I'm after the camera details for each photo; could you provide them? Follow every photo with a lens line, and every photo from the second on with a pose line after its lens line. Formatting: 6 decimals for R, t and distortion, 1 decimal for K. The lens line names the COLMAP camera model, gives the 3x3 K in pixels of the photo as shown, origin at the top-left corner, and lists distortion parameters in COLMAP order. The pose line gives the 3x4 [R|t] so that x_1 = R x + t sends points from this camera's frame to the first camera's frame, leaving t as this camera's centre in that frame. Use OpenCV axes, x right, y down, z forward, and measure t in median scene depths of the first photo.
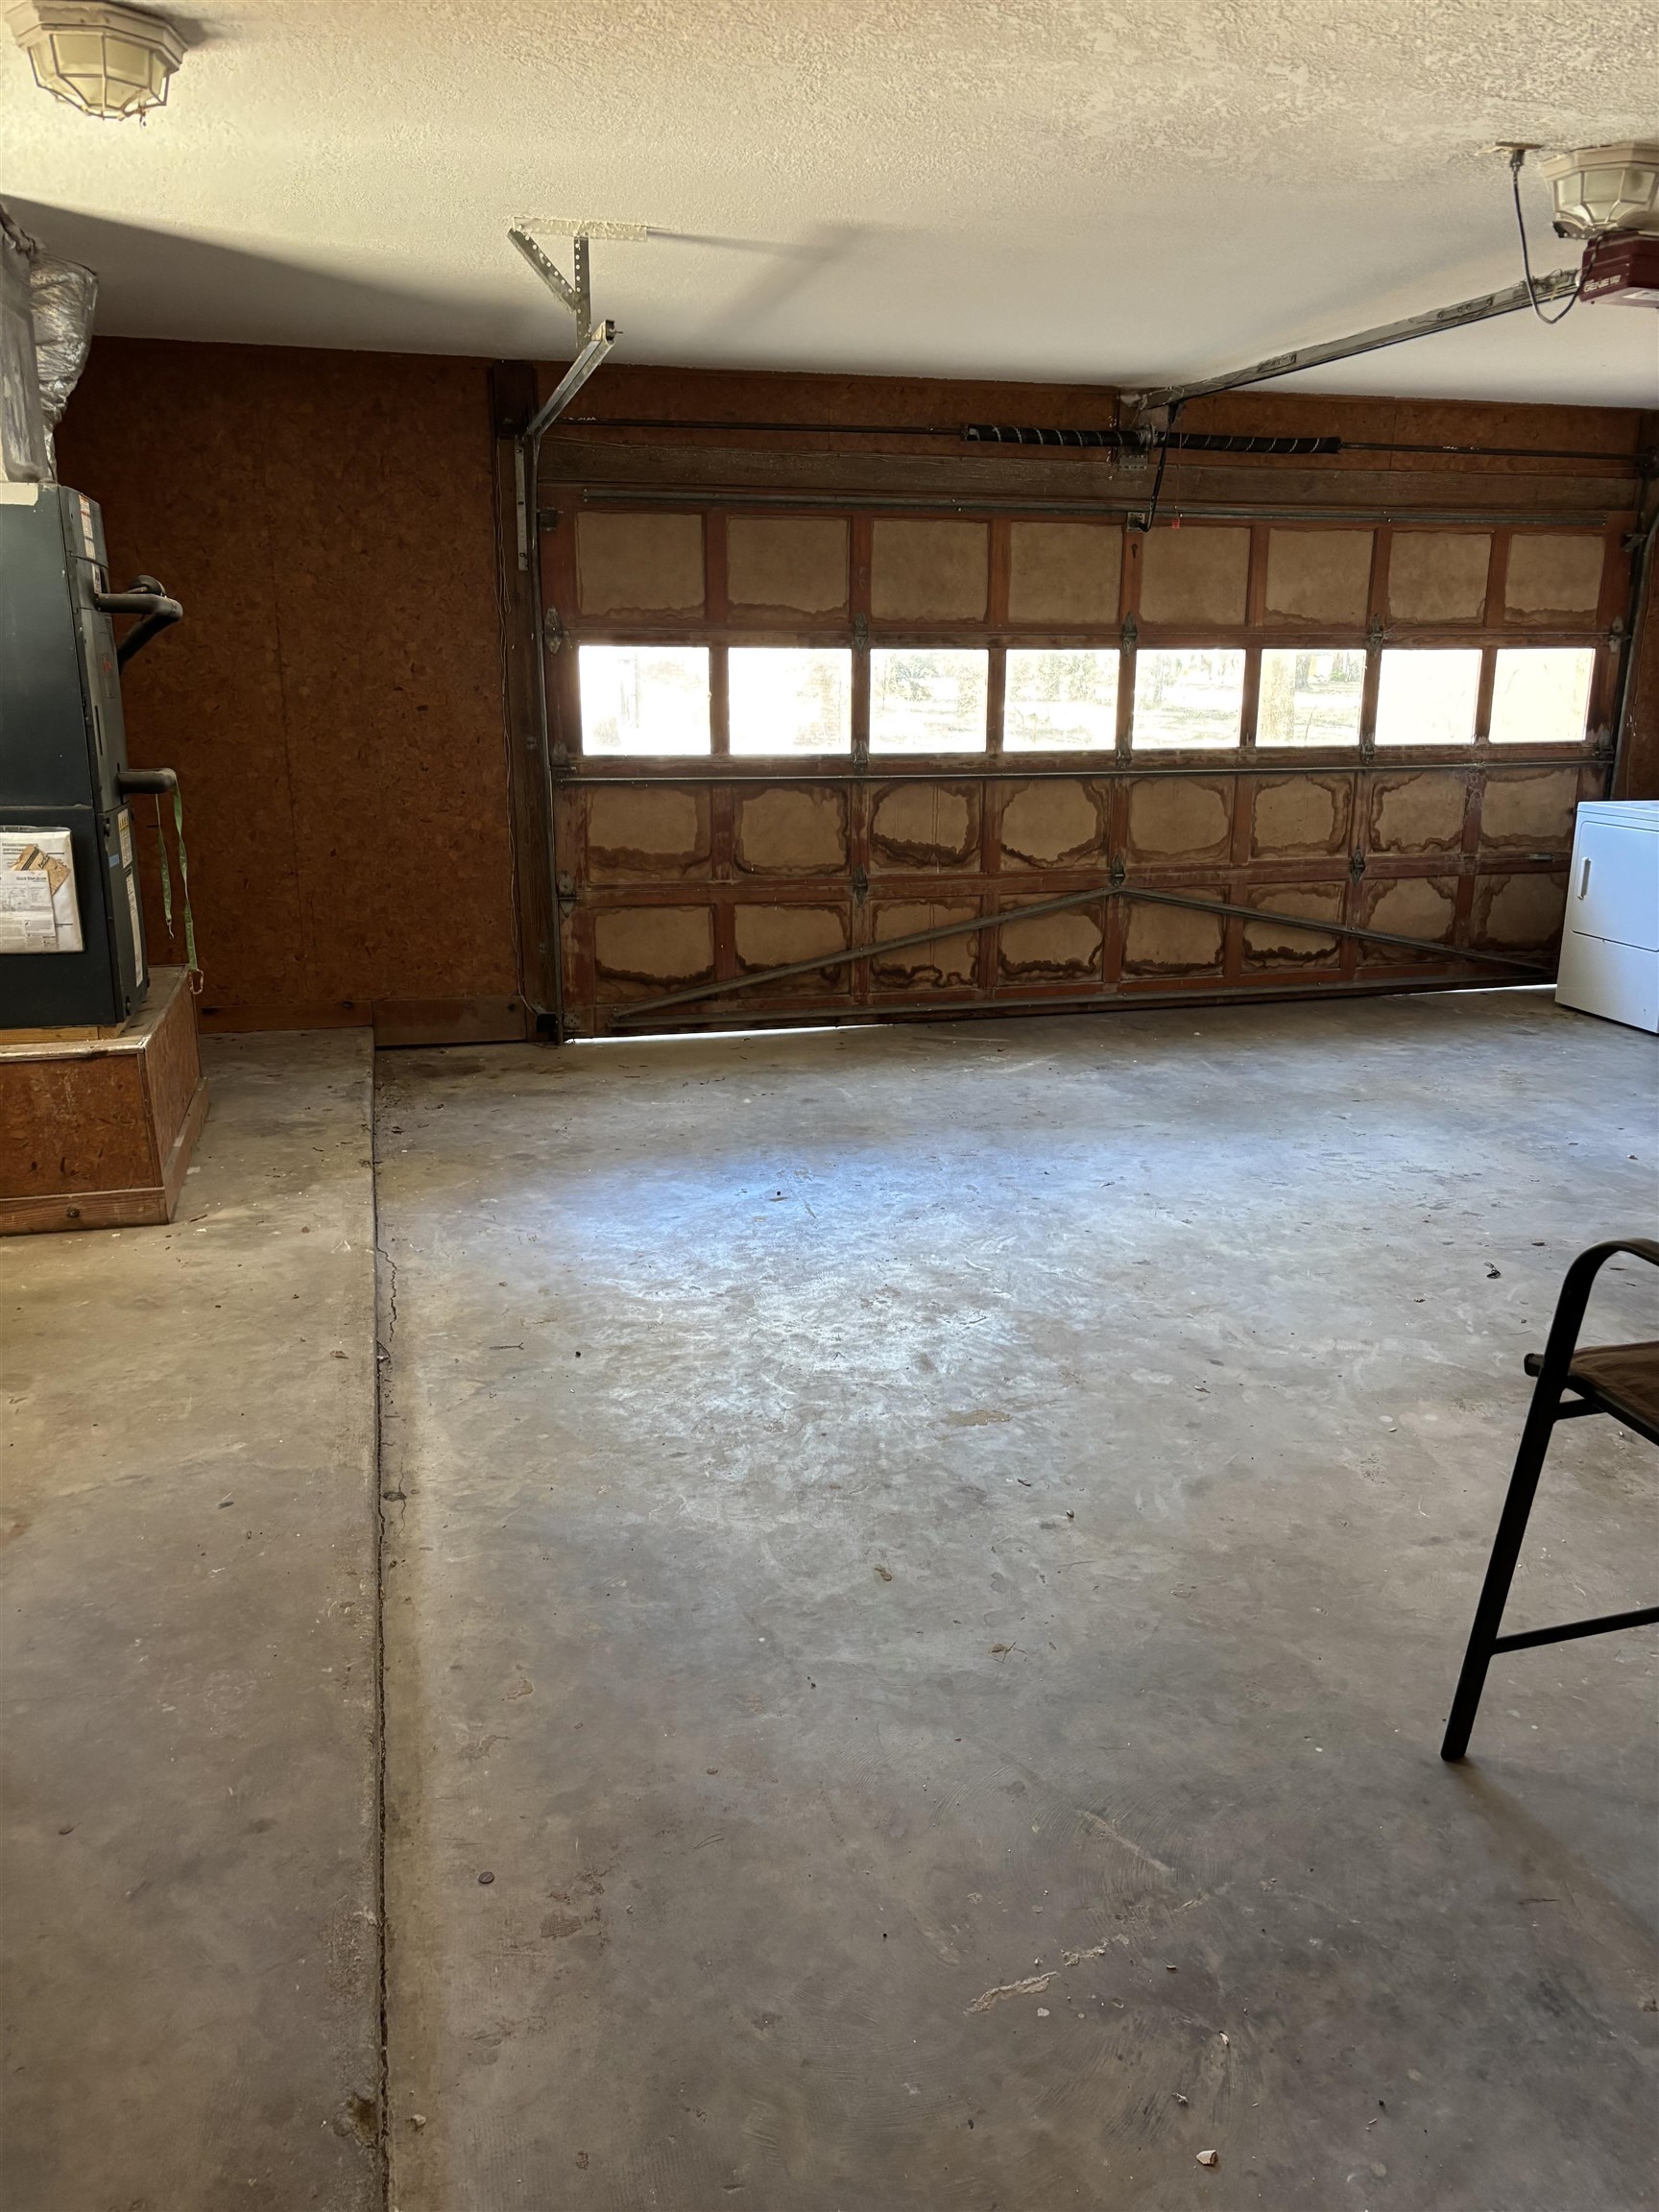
lens RADIAL K [[1669.4, 0, 835.7], [0, 1669.4, 1125.7], [0, 0, 1]] dist [0.049775, -0.047311]
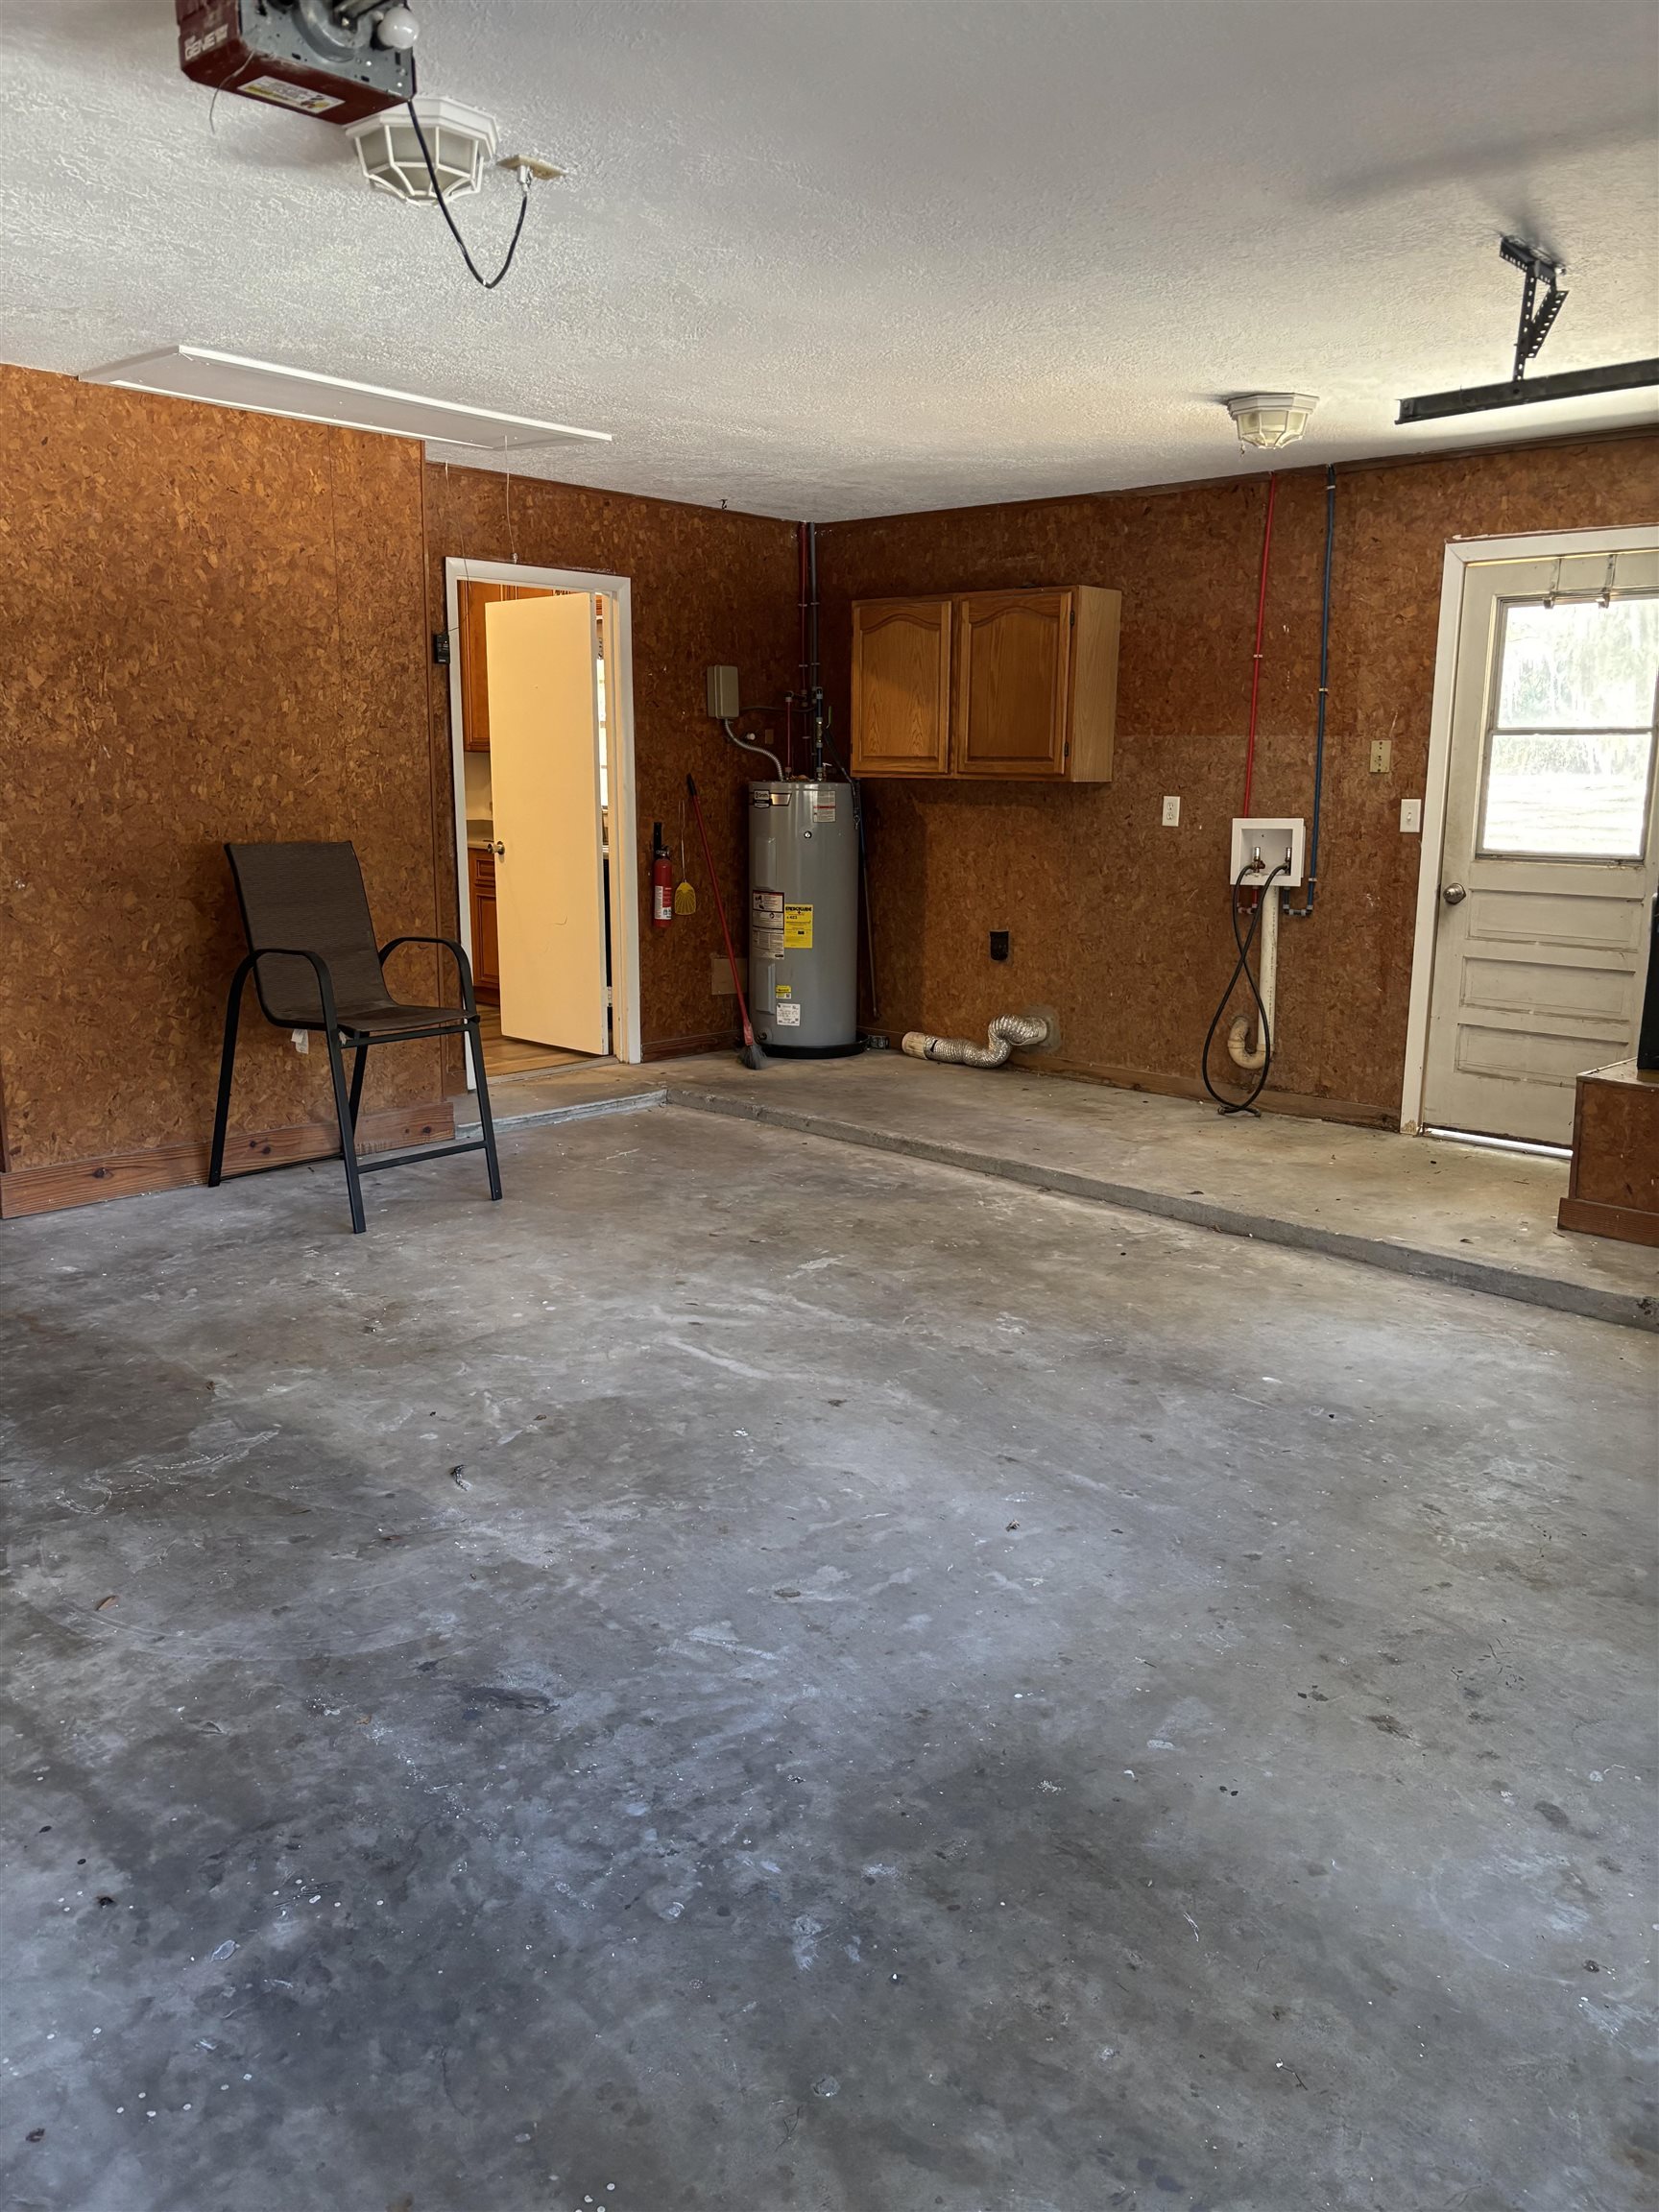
lens RADIAL K [[1669.4, 0, 835.7], [0, 1669.4, 1125.7], [0, 0, 1]] dist [0.049775, -0.047311]
pose [[-0.854858, 0.096674, -0.509776, 0.584654], [-0.156764, 0.888451, 0.431369, -0.404934], [0.494614, 0.448674, -0.744345, 1.494477]]
